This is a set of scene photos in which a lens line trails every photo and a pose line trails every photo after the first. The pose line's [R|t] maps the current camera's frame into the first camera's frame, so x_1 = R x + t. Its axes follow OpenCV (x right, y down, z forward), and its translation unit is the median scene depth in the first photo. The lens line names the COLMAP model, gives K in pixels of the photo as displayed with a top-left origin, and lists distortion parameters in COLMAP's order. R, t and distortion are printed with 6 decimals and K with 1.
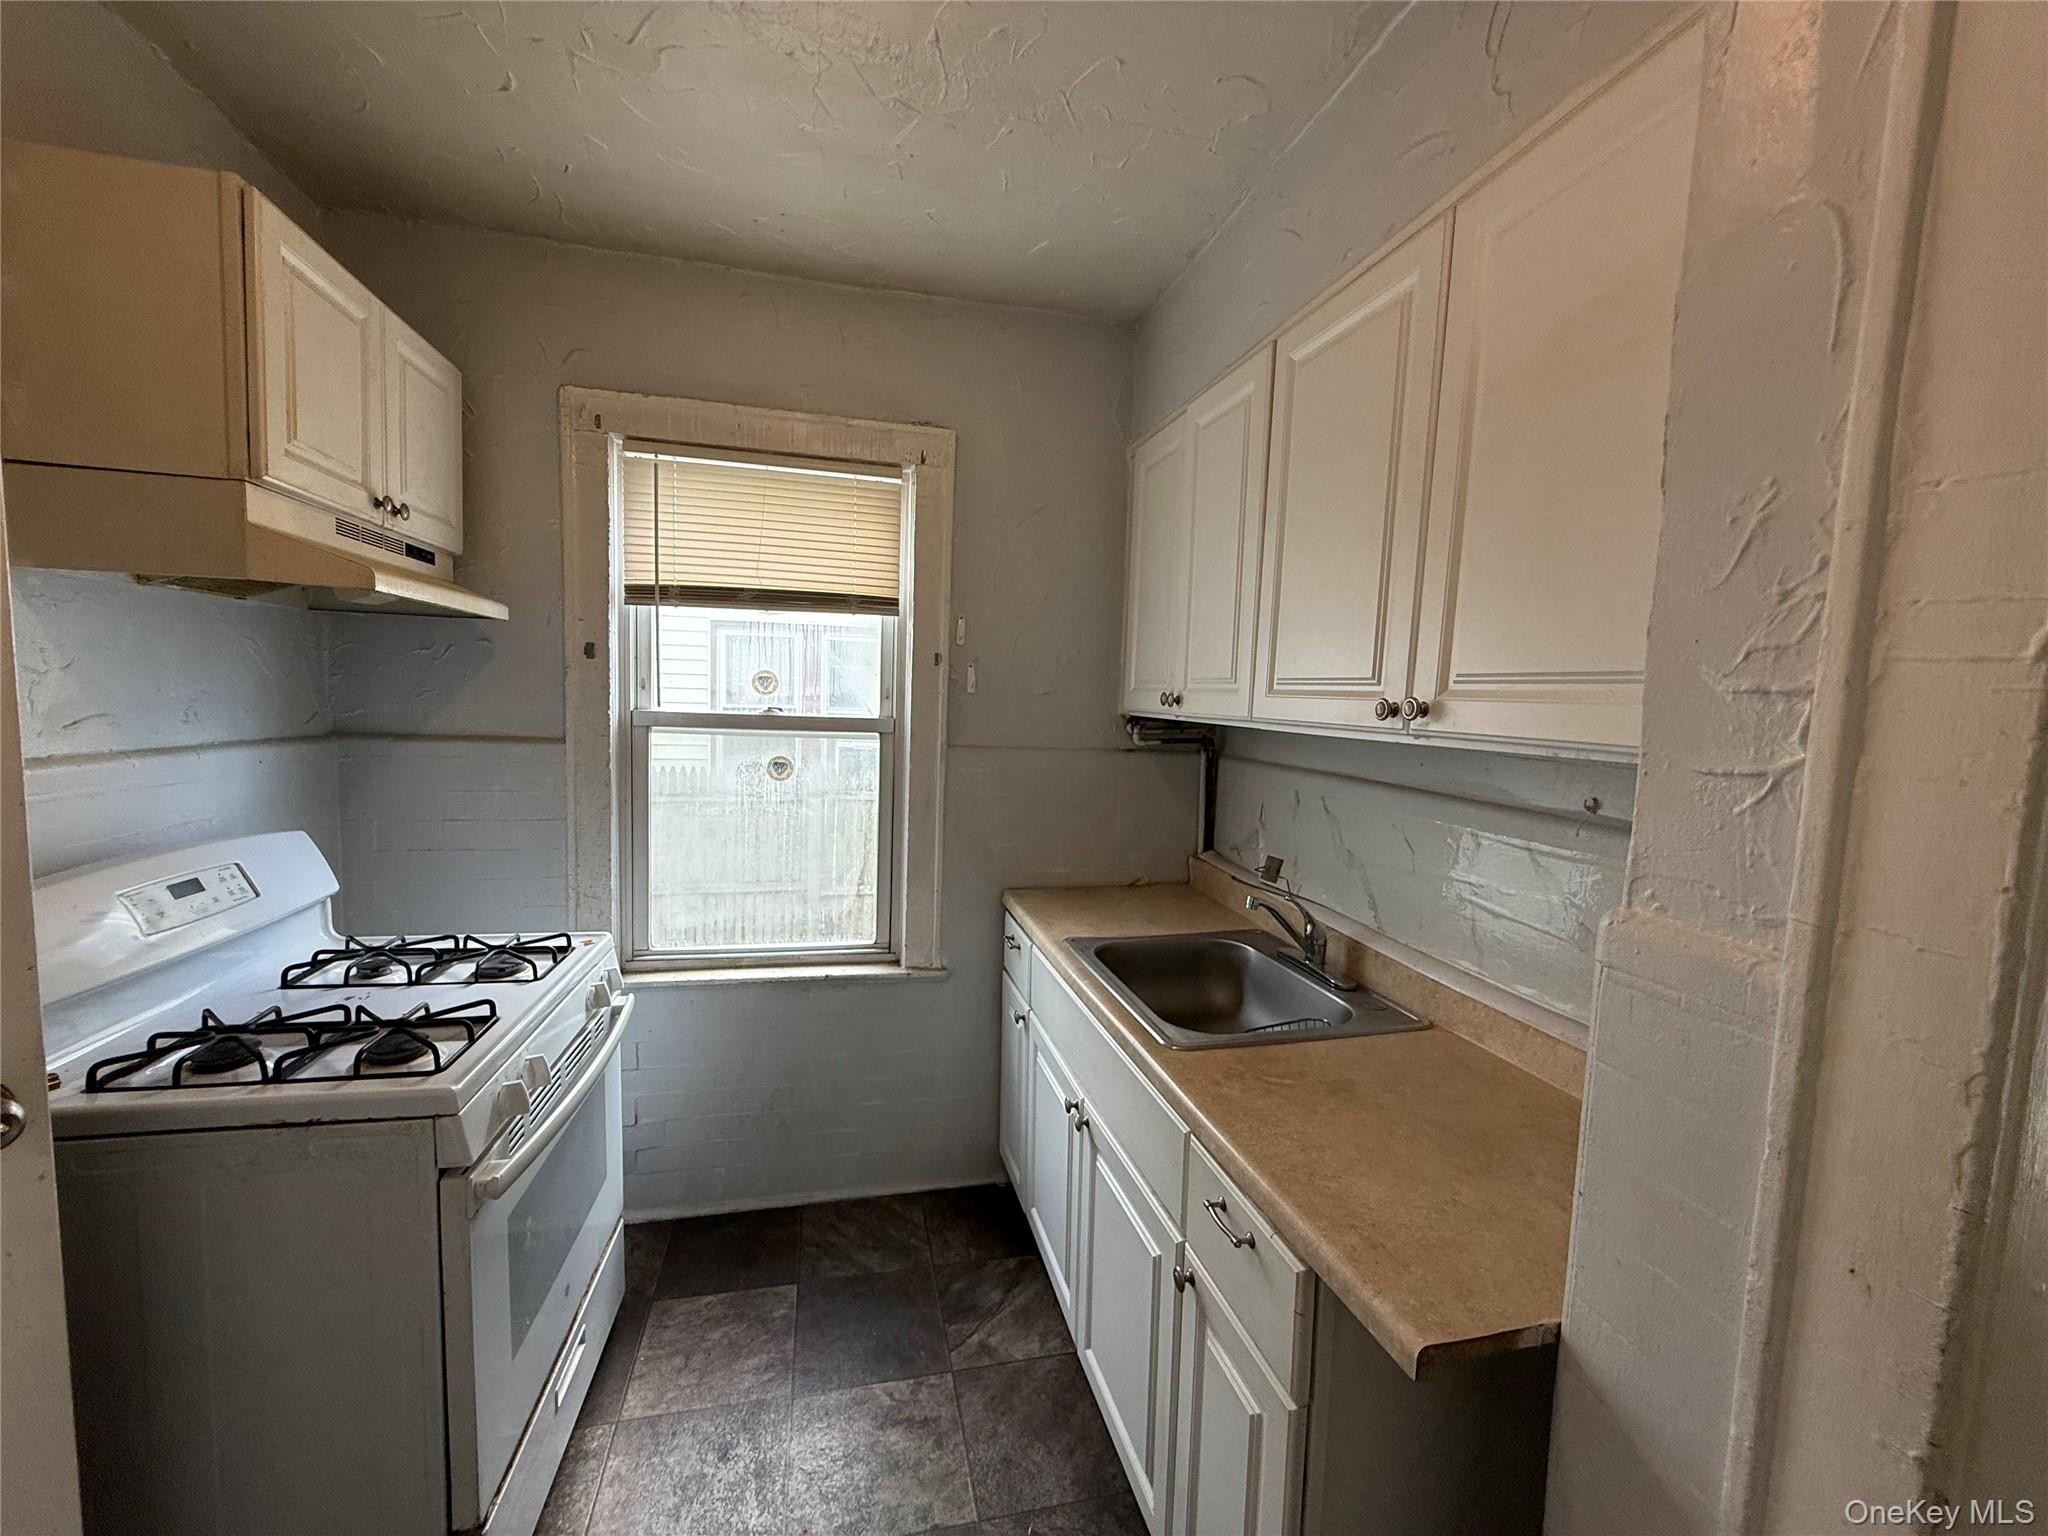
lens RADIAL K [[815.6, 0, 1010.4], [0, 815.6, 766.9], [0, 0, 1]] dist [0.000187, 0.000193]
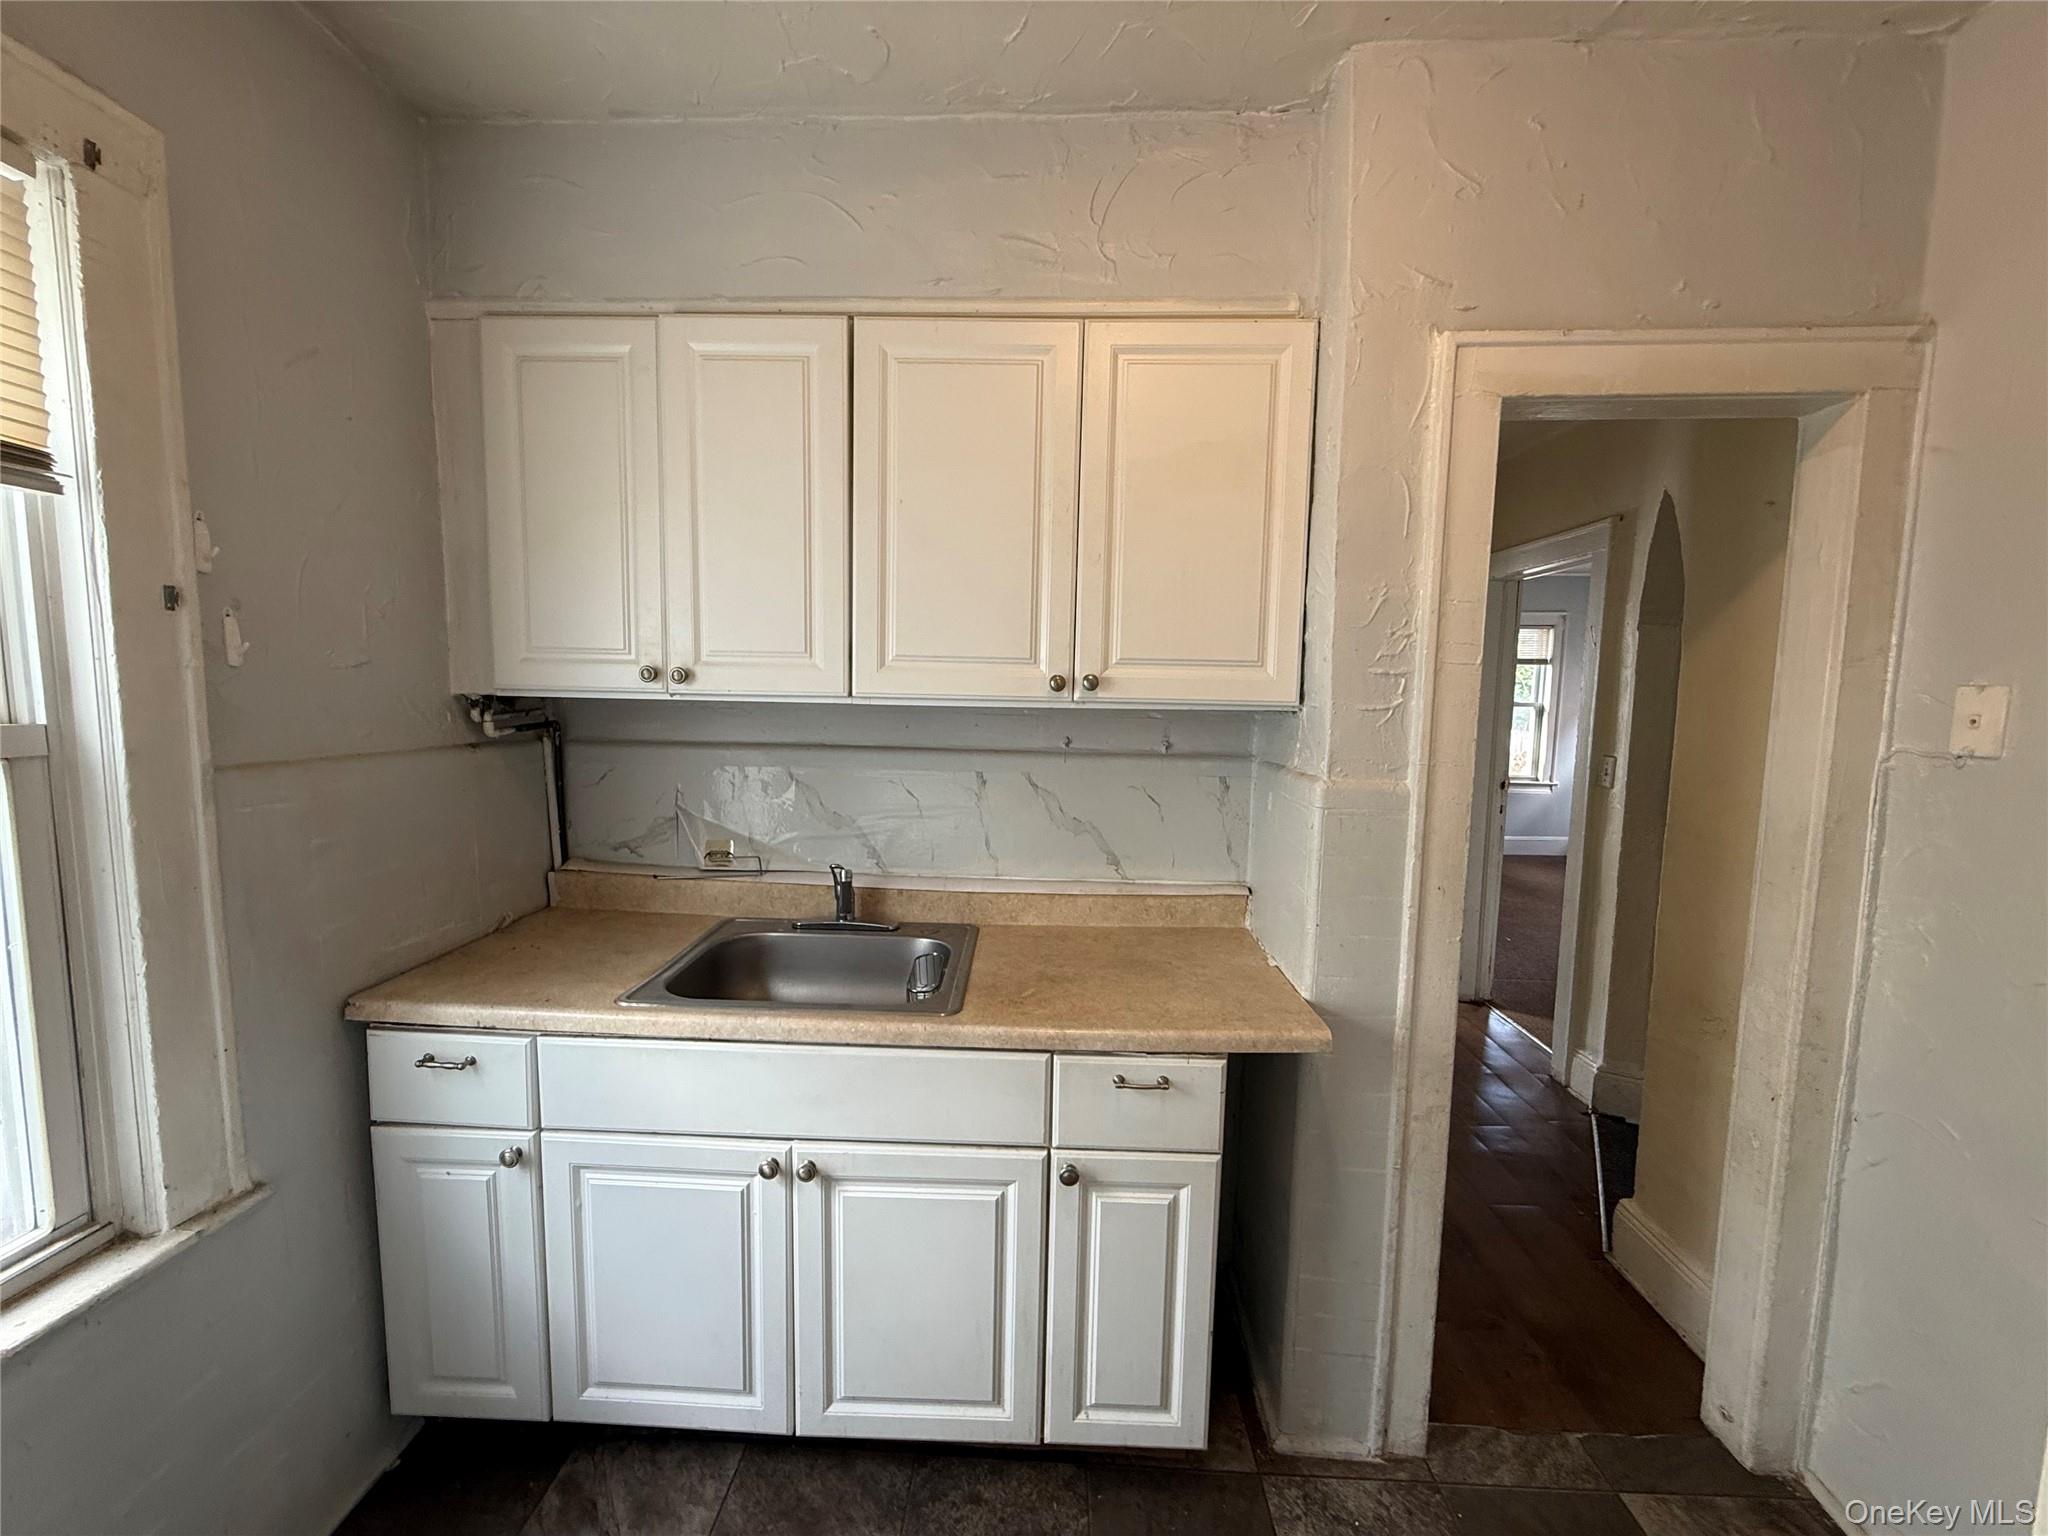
lens RADIAL K [[815.6, 0, 1020.6], [0, 815.6, 766.6], [0, 0, 1]] dist [0.000187, 0.000193]
pose [[0.259961, -0.121316, 0.957968, -0.485642], [0.077909, 0.991477, 0.104418, -0.045790], [-0.962471, 0.047489, 0.267197, 0.412201]]
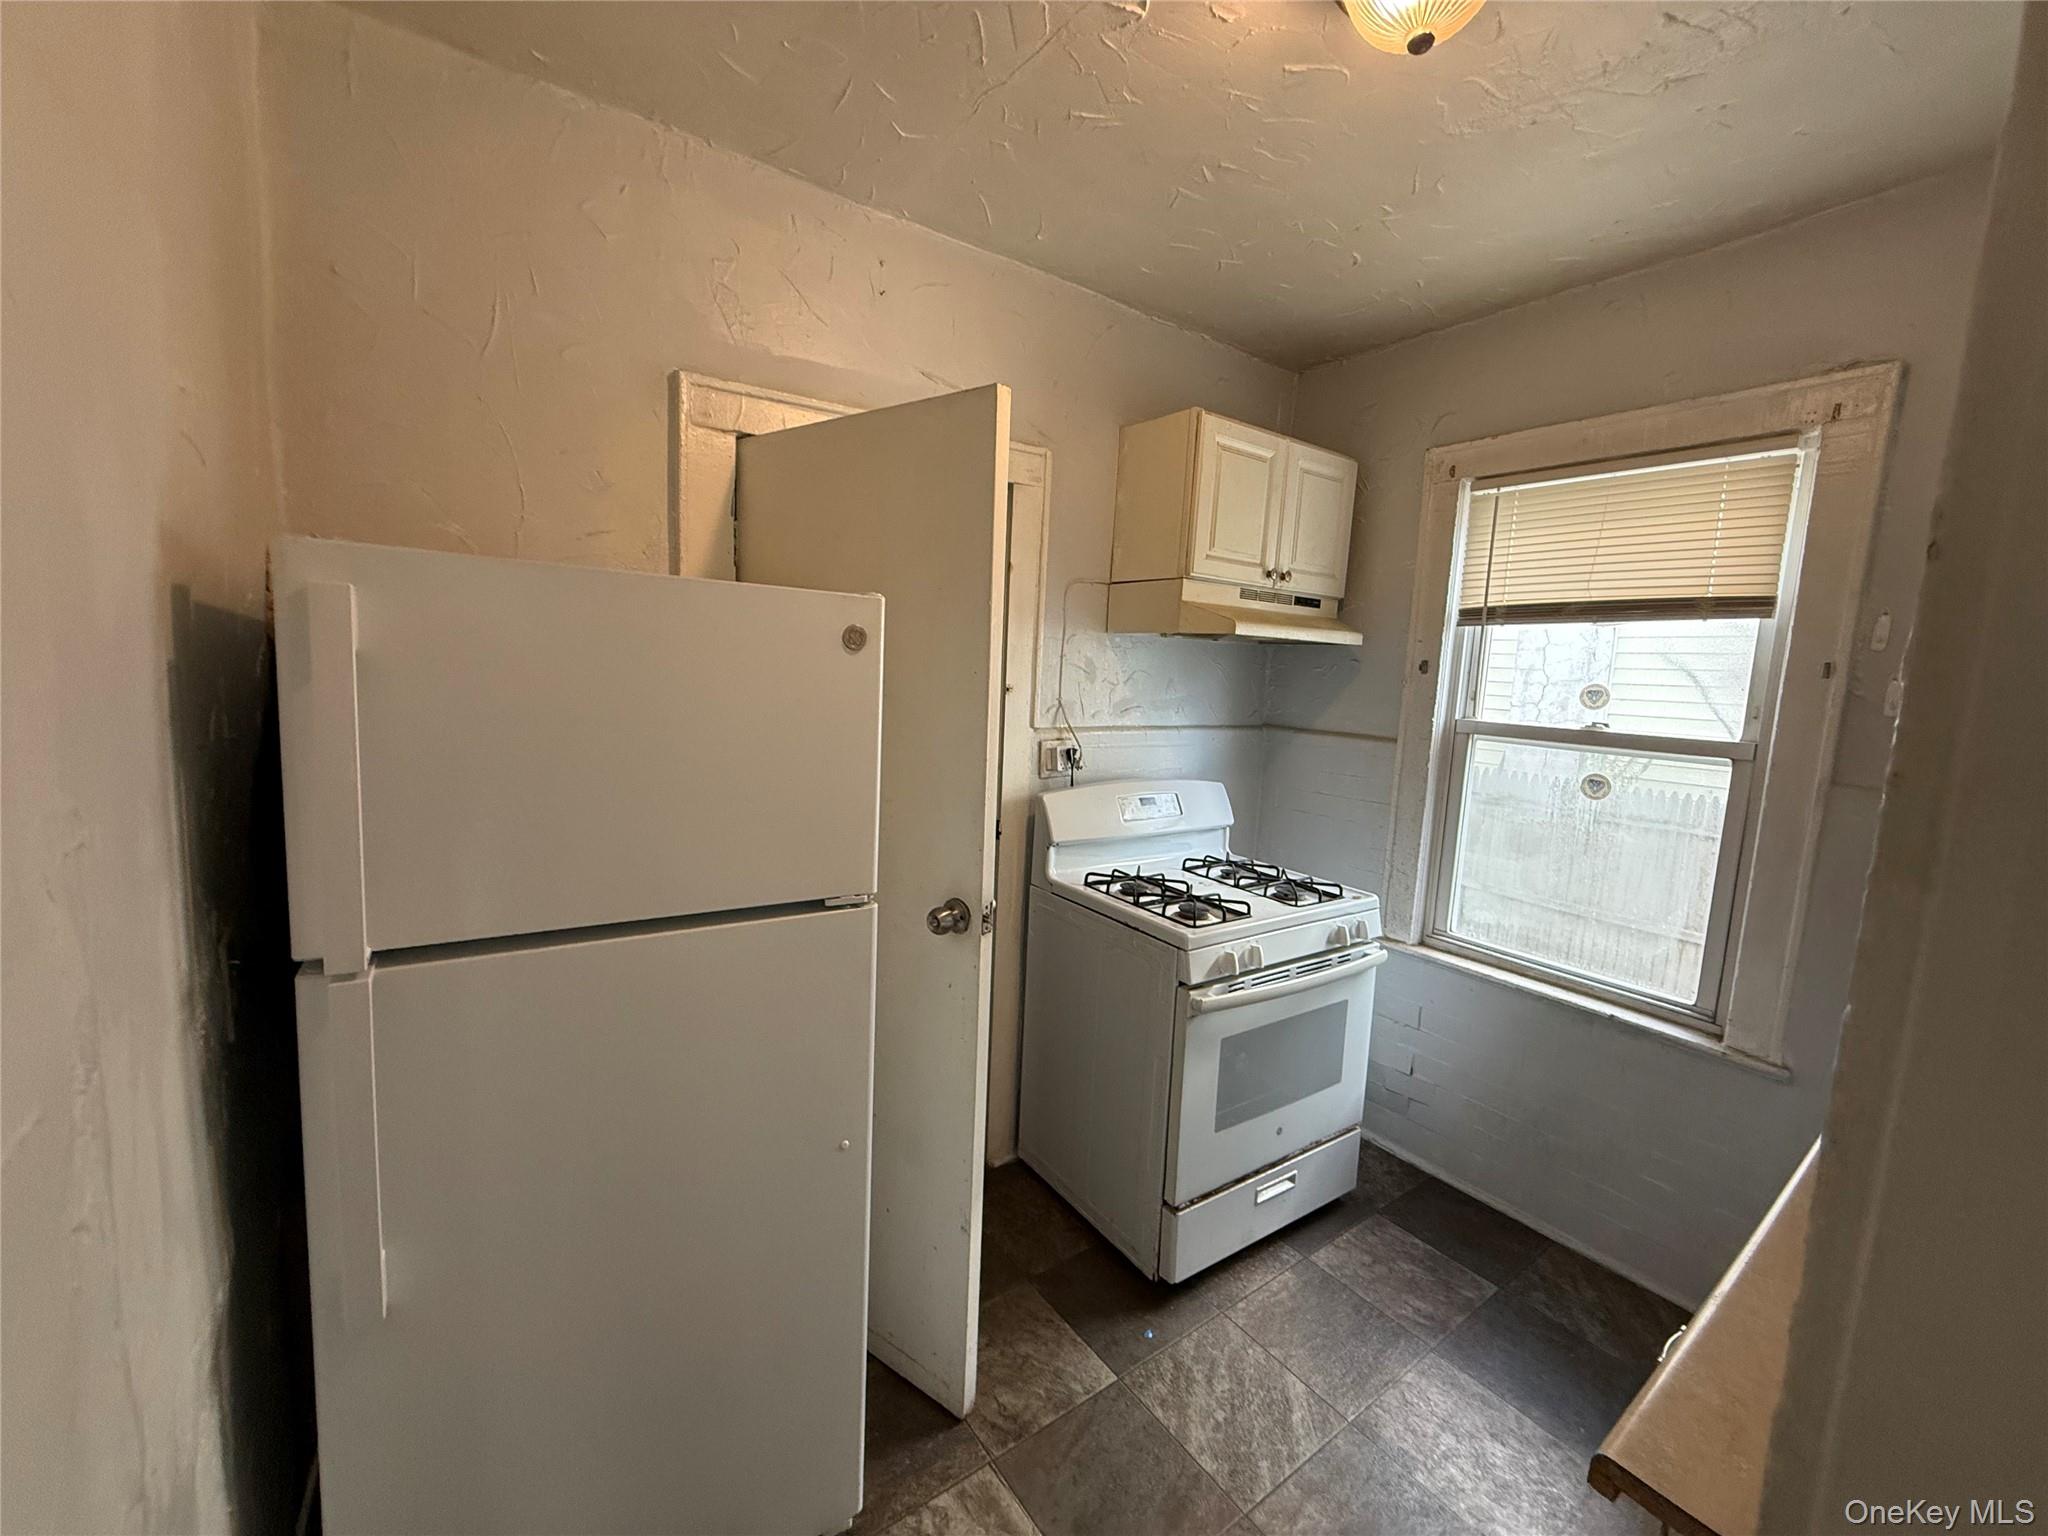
lens RADIAL K [[815.6, 0, 1018.5], [0, 815.6, 767.3], [0, 0, 1]] dist [0.000187, 0.000193]
pose [[0.378779, 0.096878, -0.920402, 0.371585], [-0.109563, 0.992207, 0.059347, -0.003382], [0.918979, 0.078363, 0.386442, 0.007387]]
